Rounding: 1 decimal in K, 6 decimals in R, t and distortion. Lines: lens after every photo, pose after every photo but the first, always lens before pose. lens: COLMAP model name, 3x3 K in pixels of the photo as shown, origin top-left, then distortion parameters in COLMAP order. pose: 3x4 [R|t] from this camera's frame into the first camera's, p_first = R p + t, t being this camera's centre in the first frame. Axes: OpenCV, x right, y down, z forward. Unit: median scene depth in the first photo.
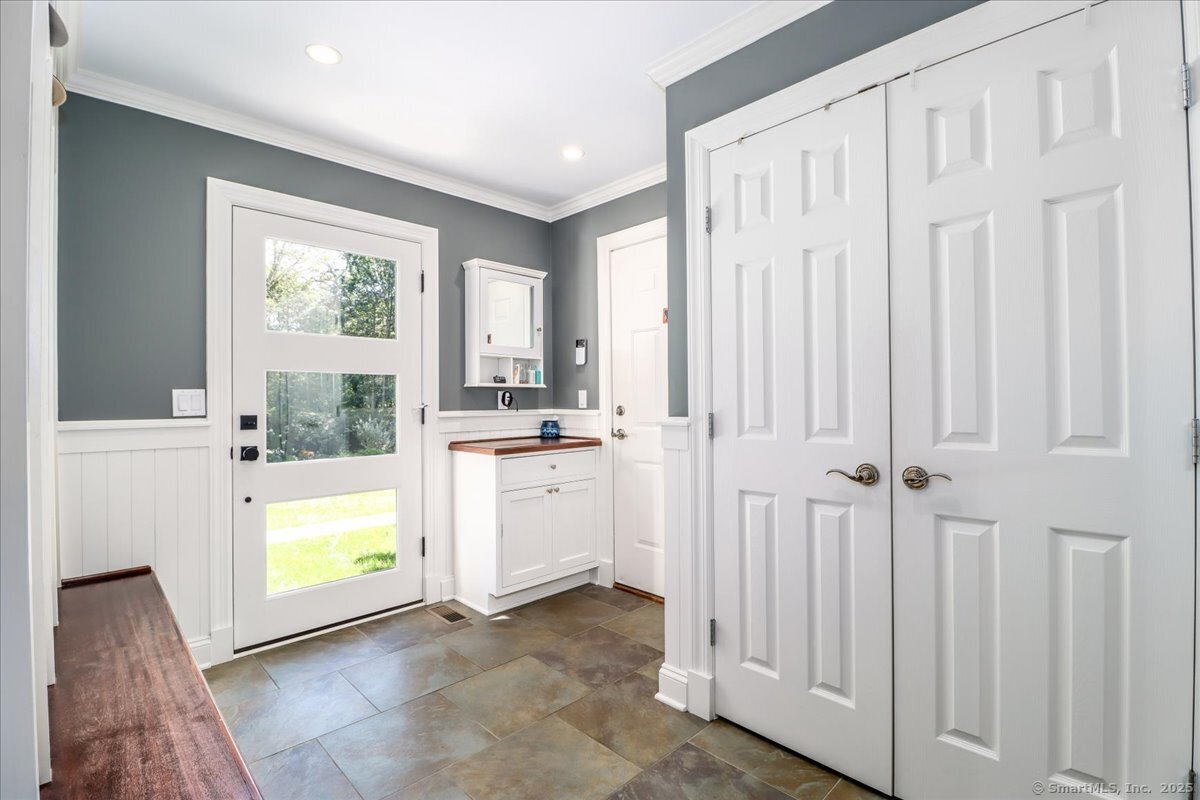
lens RADIAL K [[555.0, 0, 610.4], [0, 555.0, 396.4], [0, 0, 1]] dist [-0.010571, -0.005029]
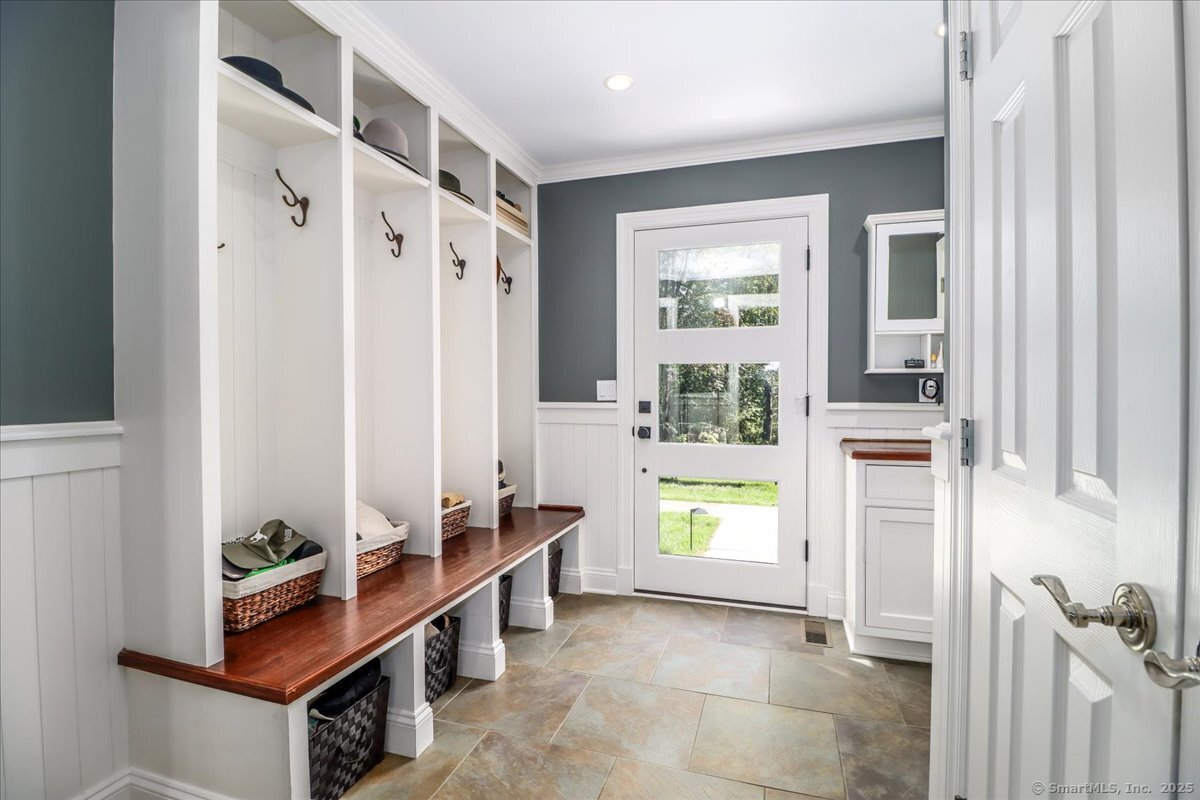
lens RADIAL K [[555.0, 0, 606.0], [0, 555.0, 398.9], [0, 0, 1]] dist [-0.010571, -0.005029]
pose [[0.464947, 0.021103, -0.885087, 0.332104], [0.001453, 0.999696, 0.024599, -0.001071], [0.885338, -0.012723, 0.464775, 0.307588]]
